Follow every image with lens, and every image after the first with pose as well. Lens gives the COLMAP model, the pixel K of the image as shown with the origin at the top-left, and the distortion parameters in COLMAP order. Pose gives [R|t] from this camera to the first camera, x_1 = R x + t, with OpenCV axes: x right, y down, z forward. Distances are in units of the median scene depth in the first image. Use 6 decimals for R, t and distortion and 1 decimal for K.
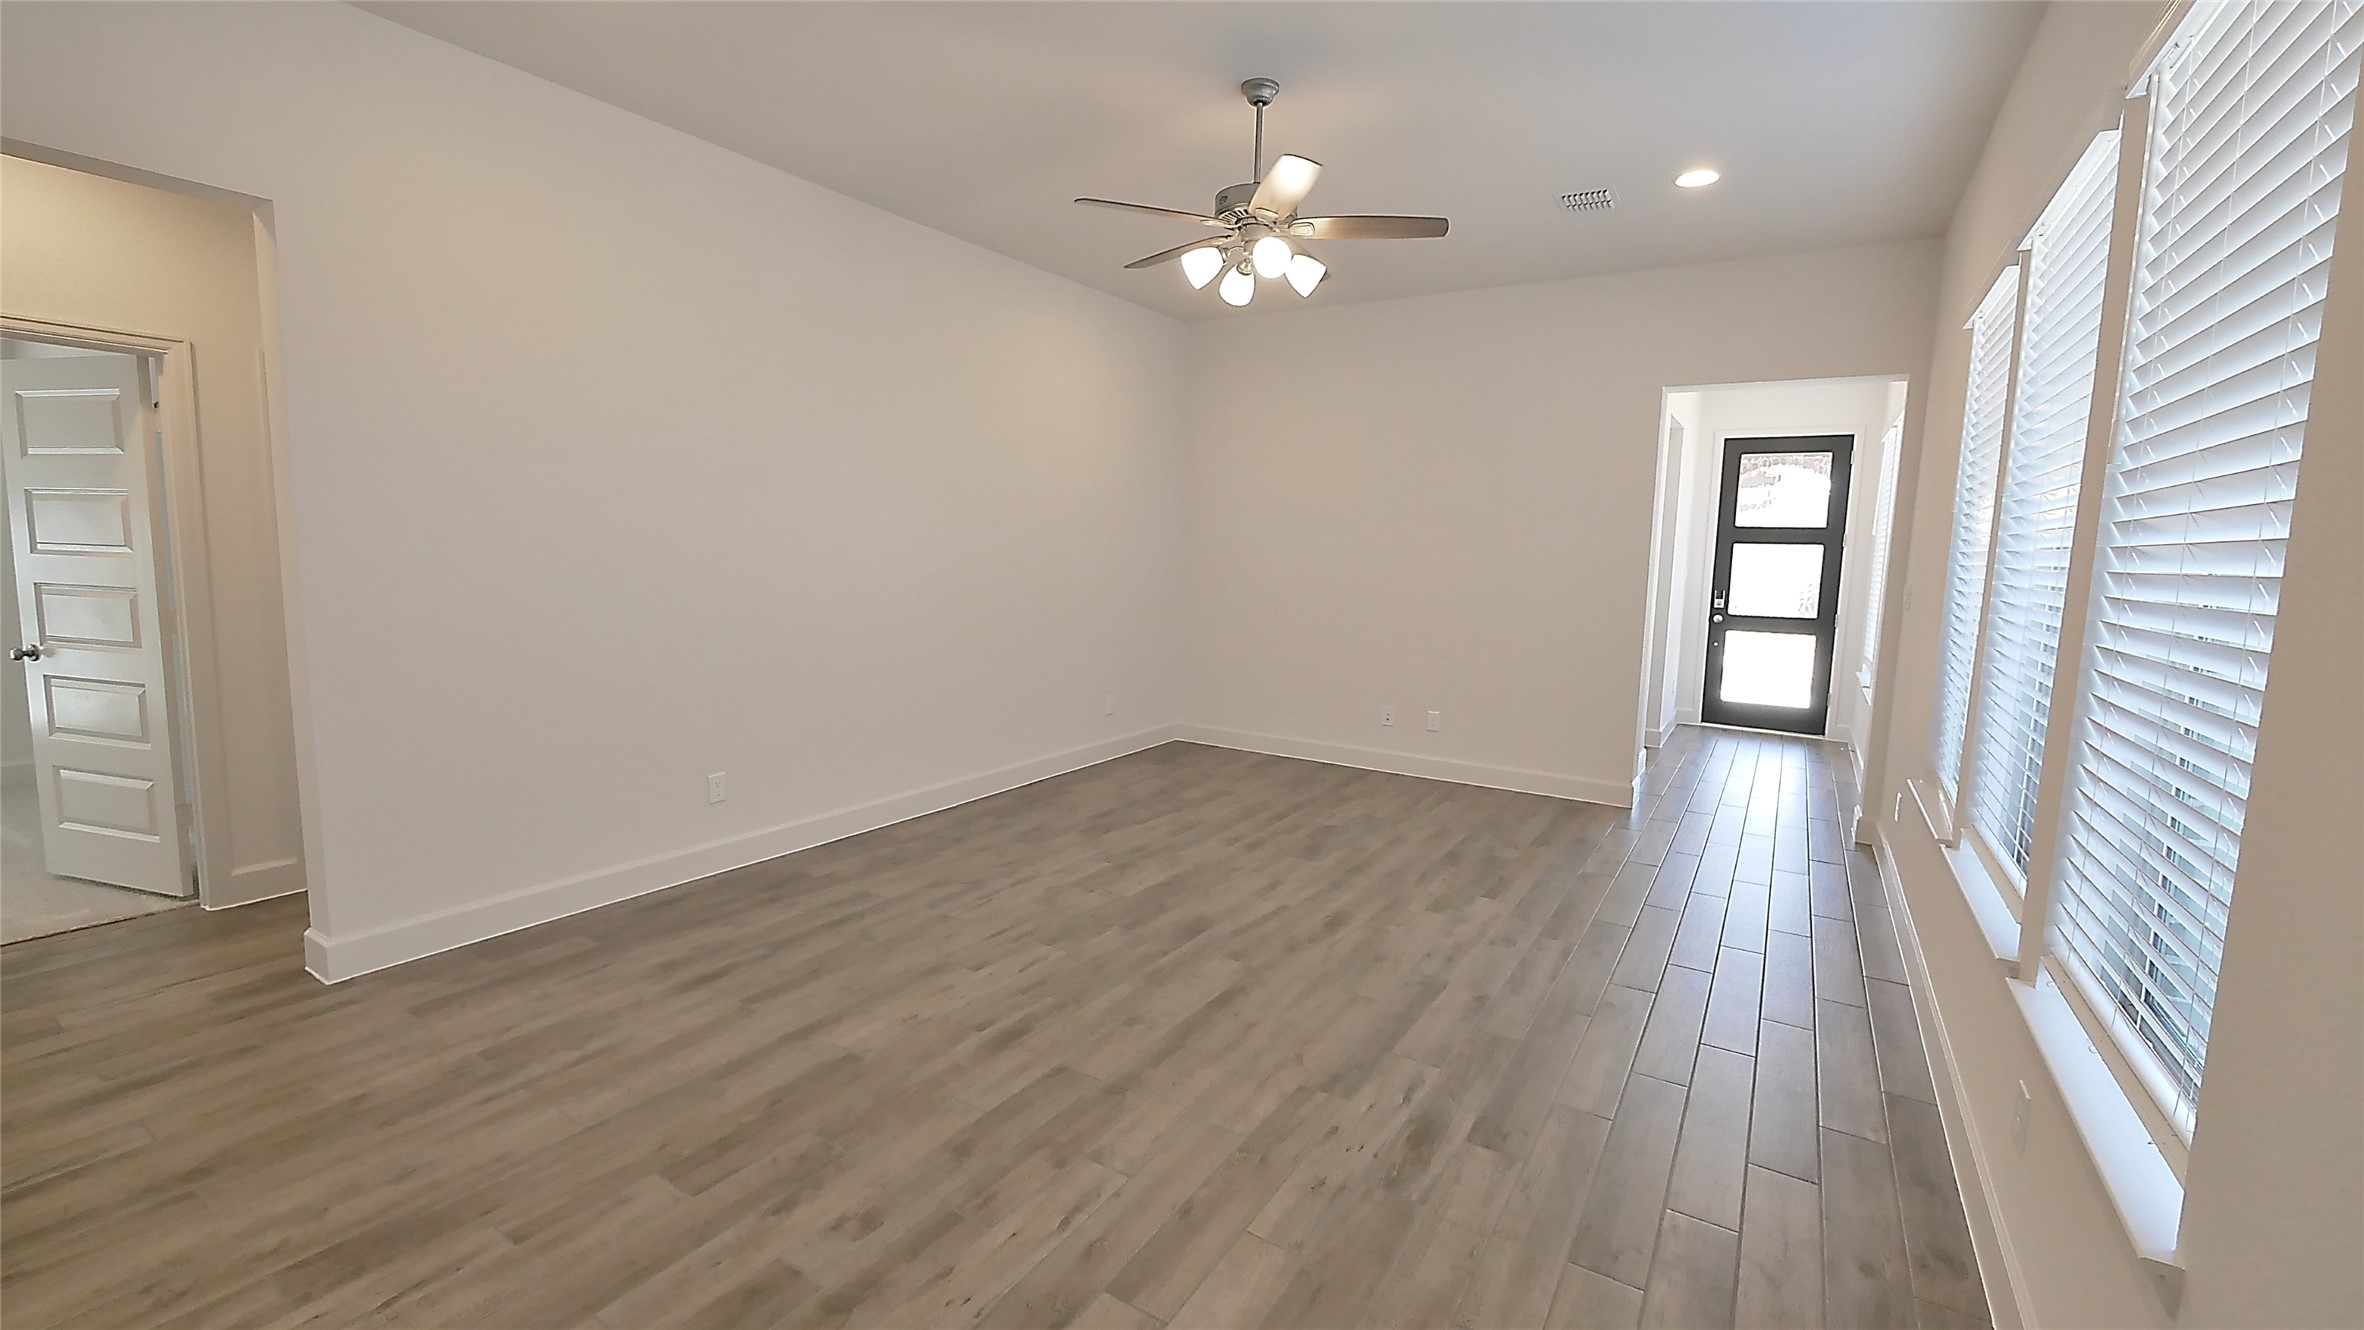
lens RADIAL K [[975.1, 0, 1182.0], [0, 975.1, 665.0], [0, 0, 1]] dist [-0.000315, -0.000059]
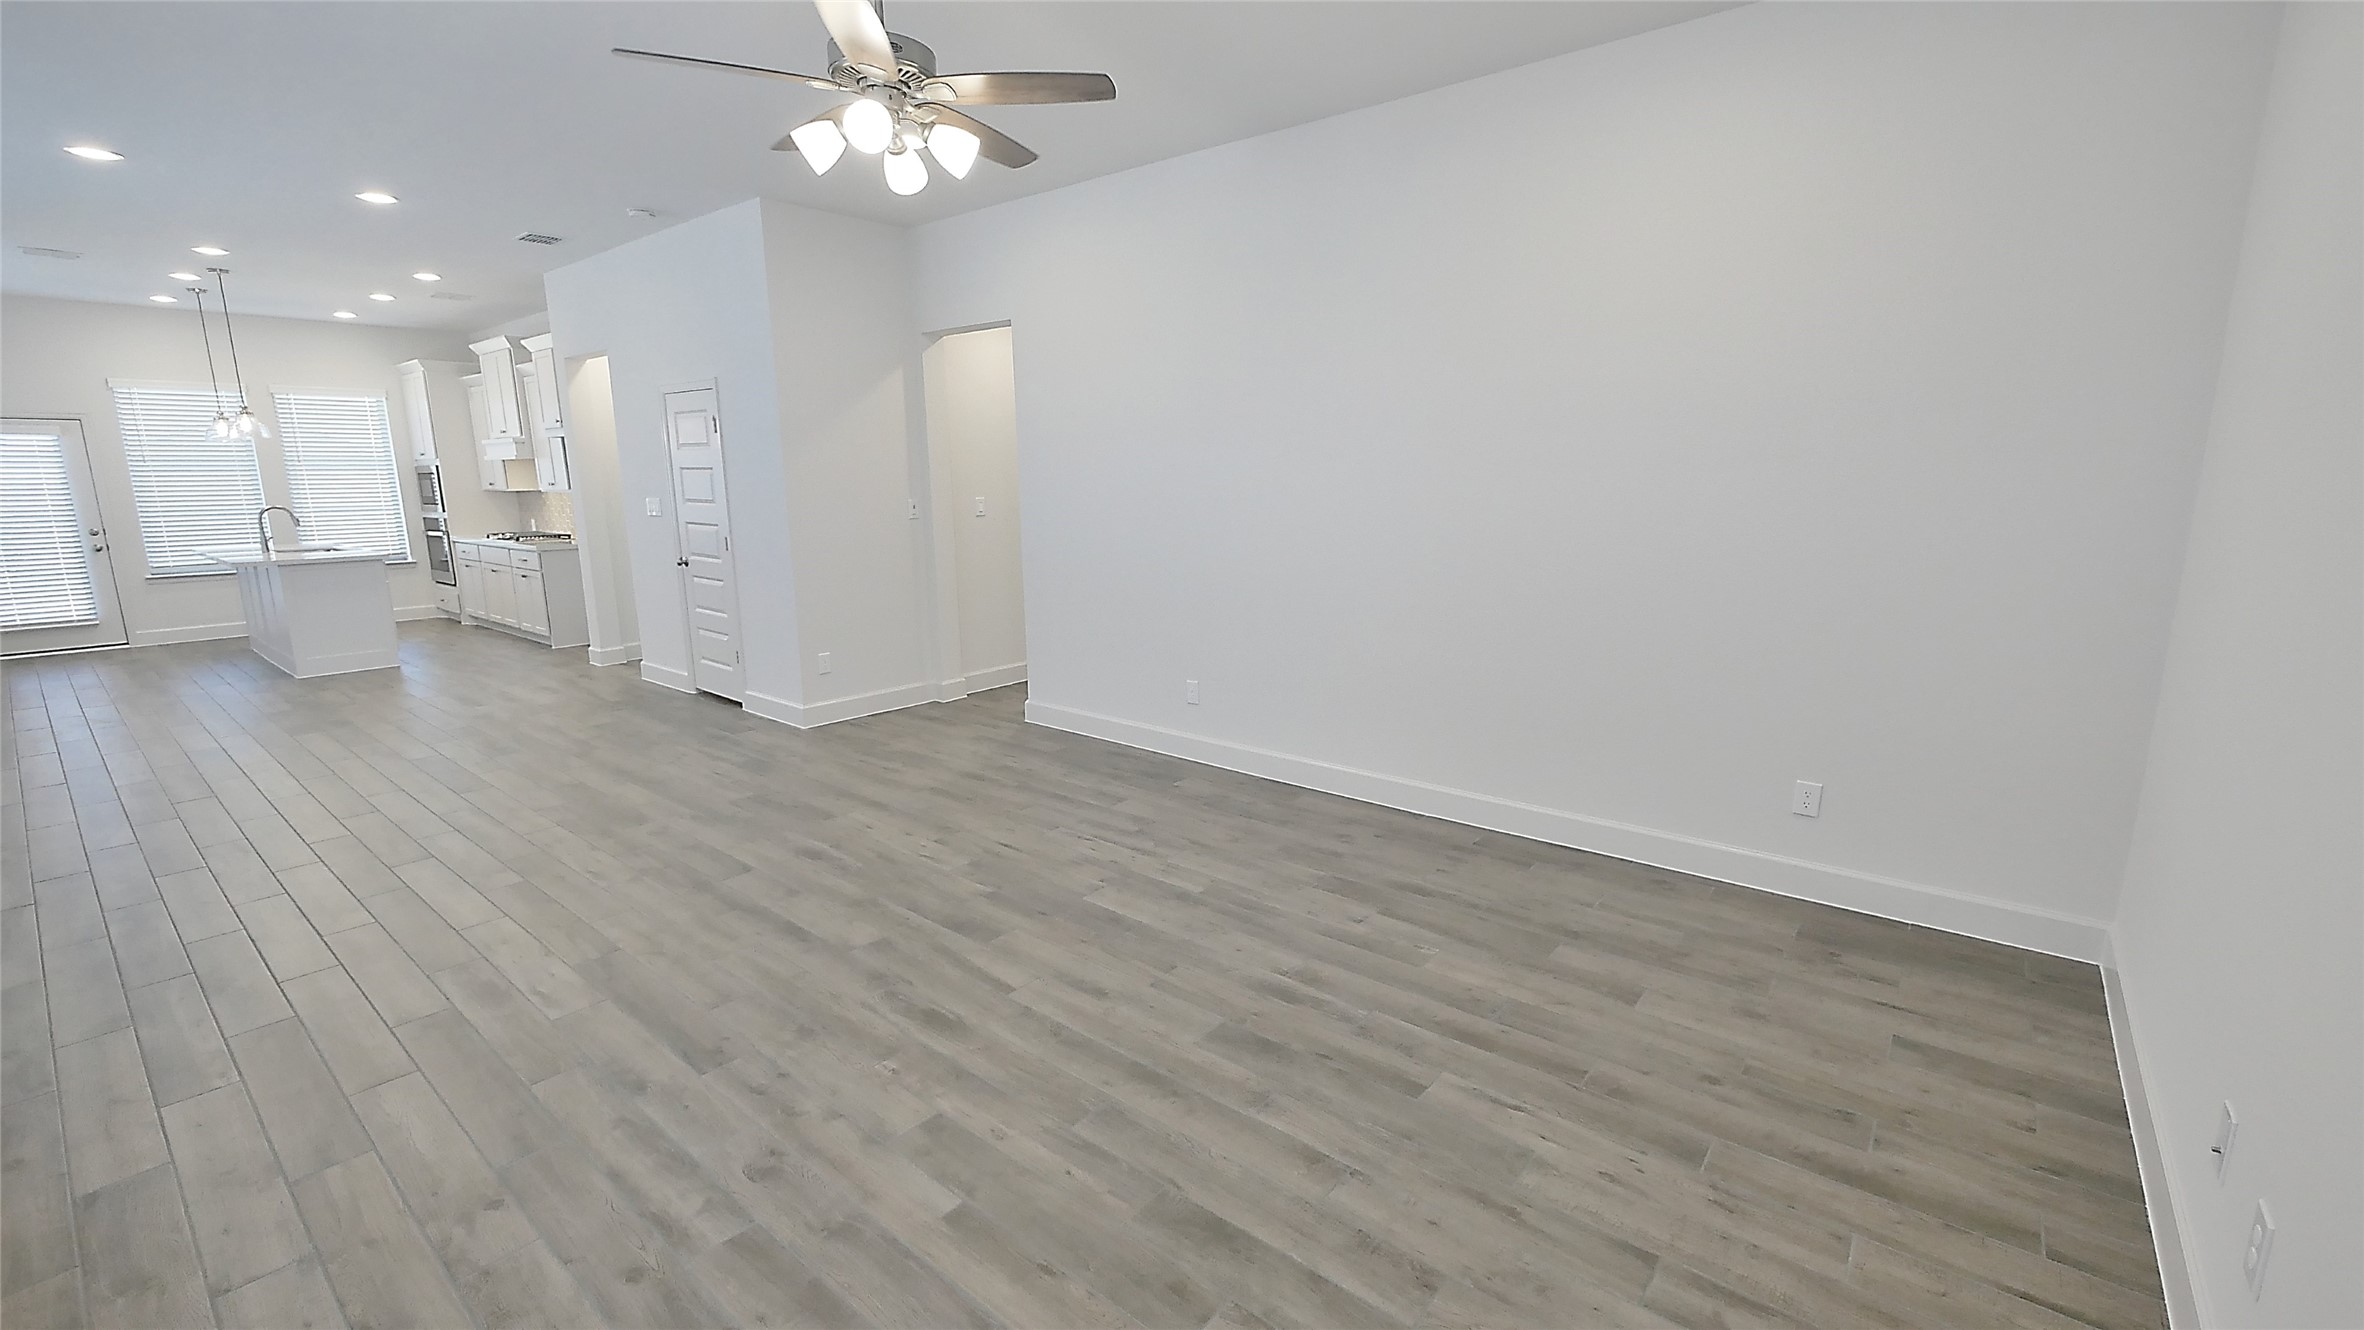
lens RADIAL K [[975.1, 0, 1182.0], [0, 975.1, 665.0], [0, 0, 1]] dist [-0.000315, -0.000059]
pose [[-0.128797, 0.165479, -0.977767, 0.799095], [-0.117659, 0.976465, 0.180757, -0.141723], [0.984666, 0.138324, -0.106296, 1.232618]]
